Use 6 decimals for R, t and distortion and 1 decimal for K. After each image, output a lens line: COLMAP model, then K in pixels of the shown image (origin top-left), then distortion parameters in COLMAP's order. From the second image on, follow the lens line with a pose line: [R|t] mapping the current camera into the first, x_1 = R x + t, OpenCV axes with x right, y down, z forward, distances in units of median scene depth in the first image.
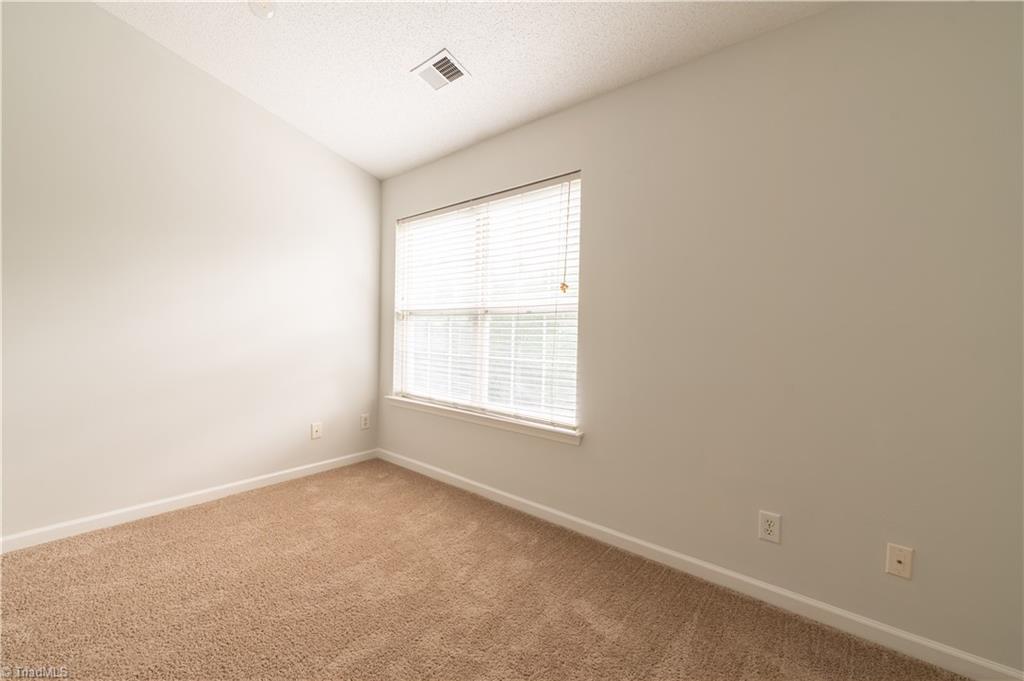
lens RADIAL K [[411.7, 0, 508.4], [0, 411.7, 343.2], [0, 0, 1]] dist [-0.003197, -0.000753]
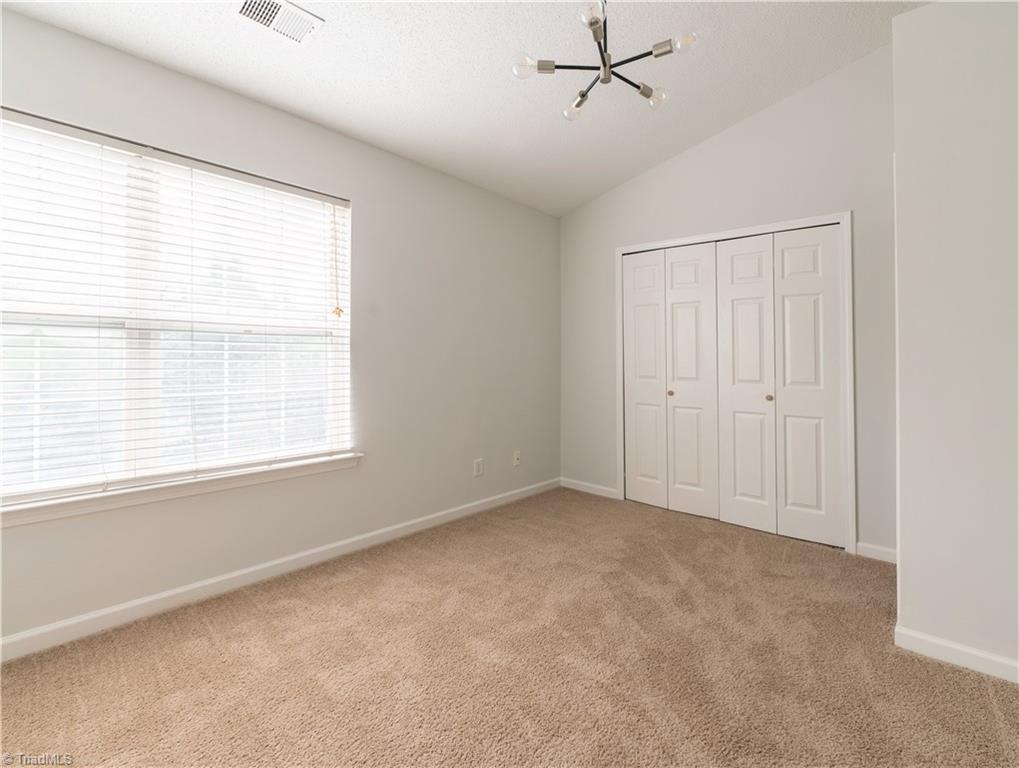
lens RADIAL K [[463.6, 0, 561.6], [0, 463.6, 366.0], [0, 0, 1]] dist [-0.003686, -0.000462]
pose [[-0.005666, -0.025566, 0.999657, -0.856979], [0.027451, 0.999292, 0.025712, -0.017101], [-0.999607, 0.027587, -0.004960, 0.415809]]
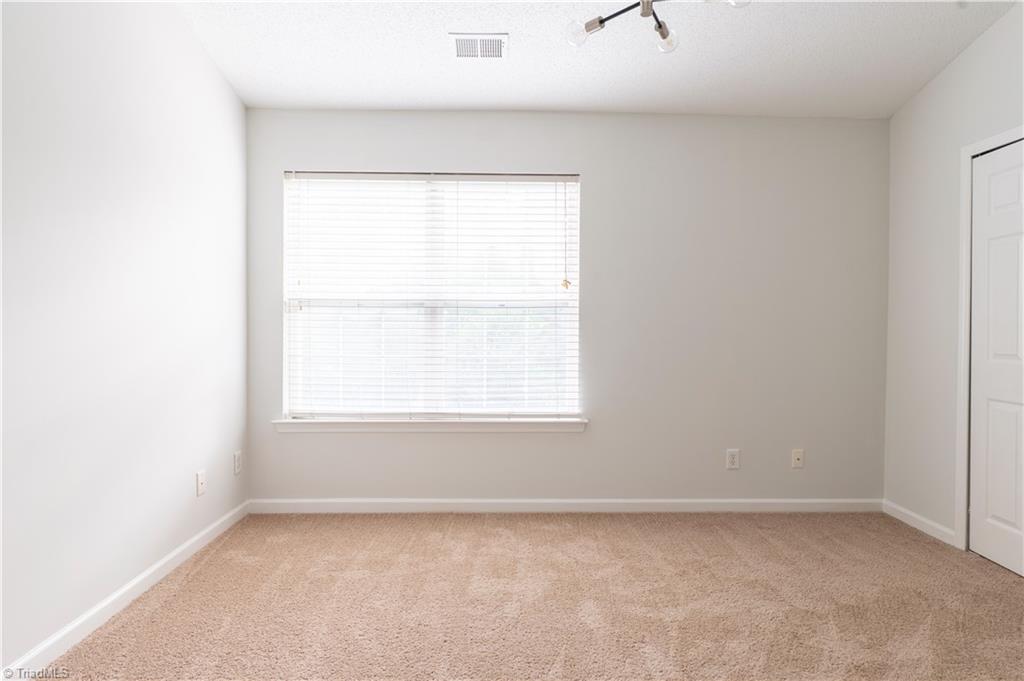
lens RADIAL K [[578.4, 0, 503.4], [0, 578.4, 356.6], [0, 0, 1]] dist [0.004458, -0.003189]
pose [[0.755583, -0.039543, 0.653858, -0.836877], [0.028793, 0.999216, 0.027156, 0.004645], [-0.654420, -0.001693, 0.756129, -0.008033]]
